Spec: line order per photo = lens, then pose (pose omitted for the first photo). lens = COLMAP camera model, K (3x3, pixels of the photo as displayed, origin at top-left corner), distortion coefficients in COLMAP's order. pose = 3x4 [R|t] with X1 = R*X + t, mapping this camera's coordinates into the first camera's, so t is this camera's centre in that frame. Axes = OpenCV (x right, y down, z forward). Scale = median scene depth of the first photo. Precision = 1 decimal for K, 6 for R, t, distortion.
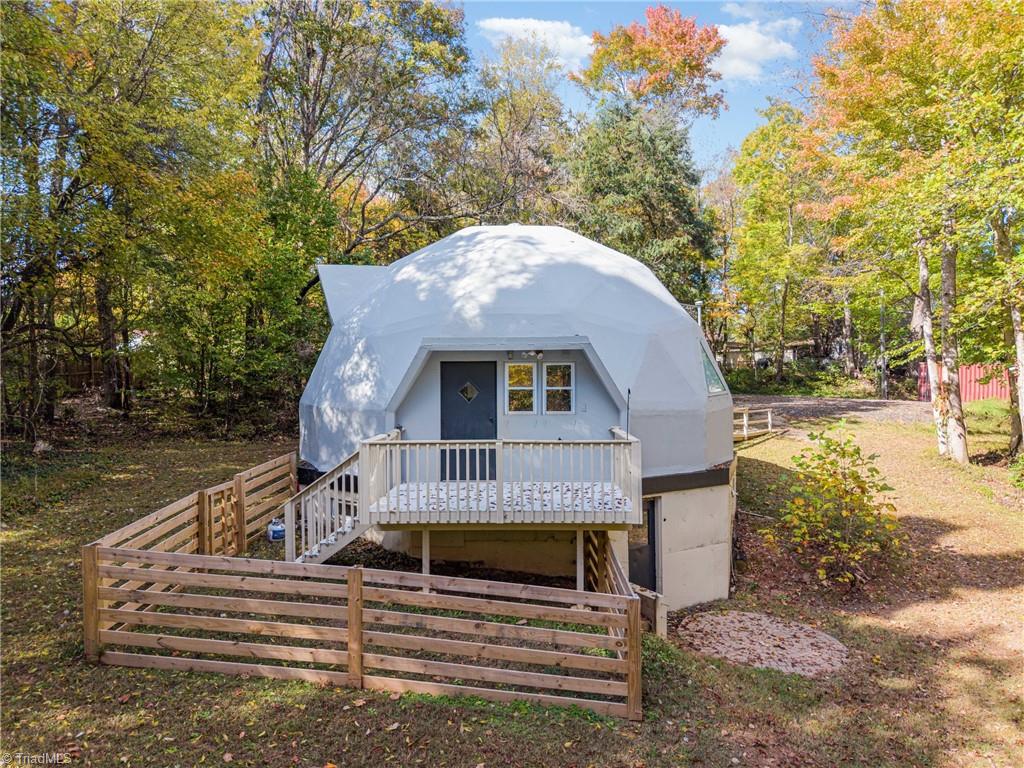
lens RADIAL K [[713.6, 0, 512.0], [0, 713.6, 384.0], [0, 0, 1]] dist [0.055344, -0.002909]
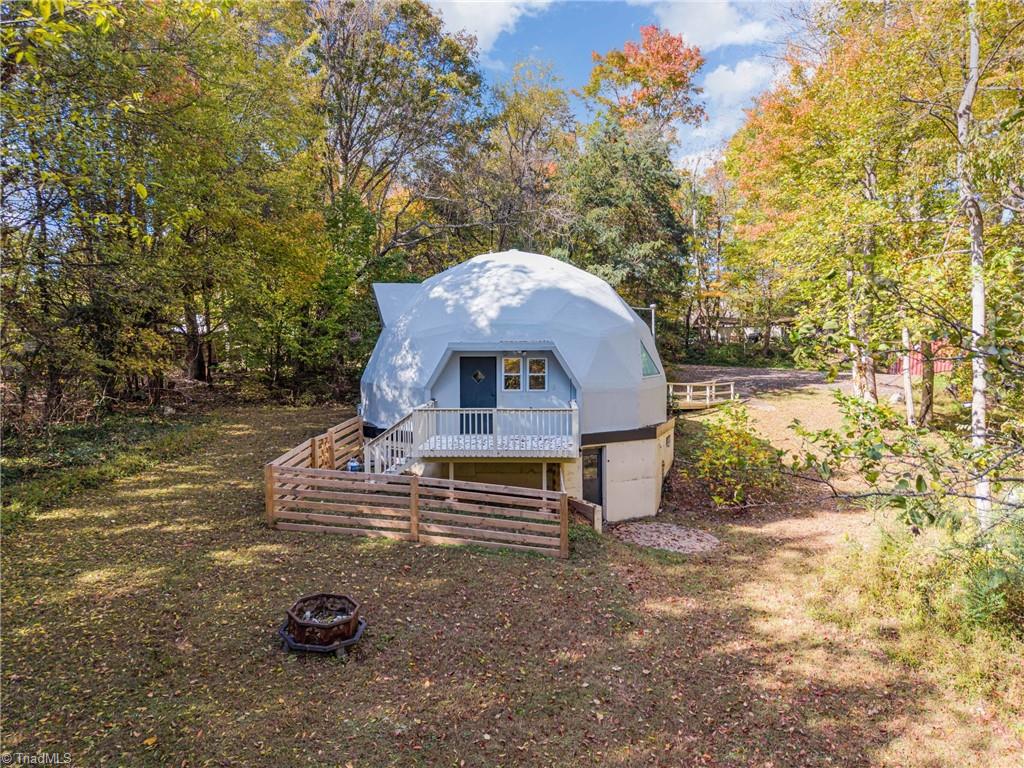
lens RADIAL K [[718.7, 0, 512.0], [0, 718.7, 384.0], [0, 0, 1]] dist [0.190970, -0.000455]
pose [[0.999647, 0.004068, -0.026258, 0.049567], [-0.002807, 0.998849, 0.047886, -0.044653], [0.026423, -0.047796, 0.998508, -0.513678]]
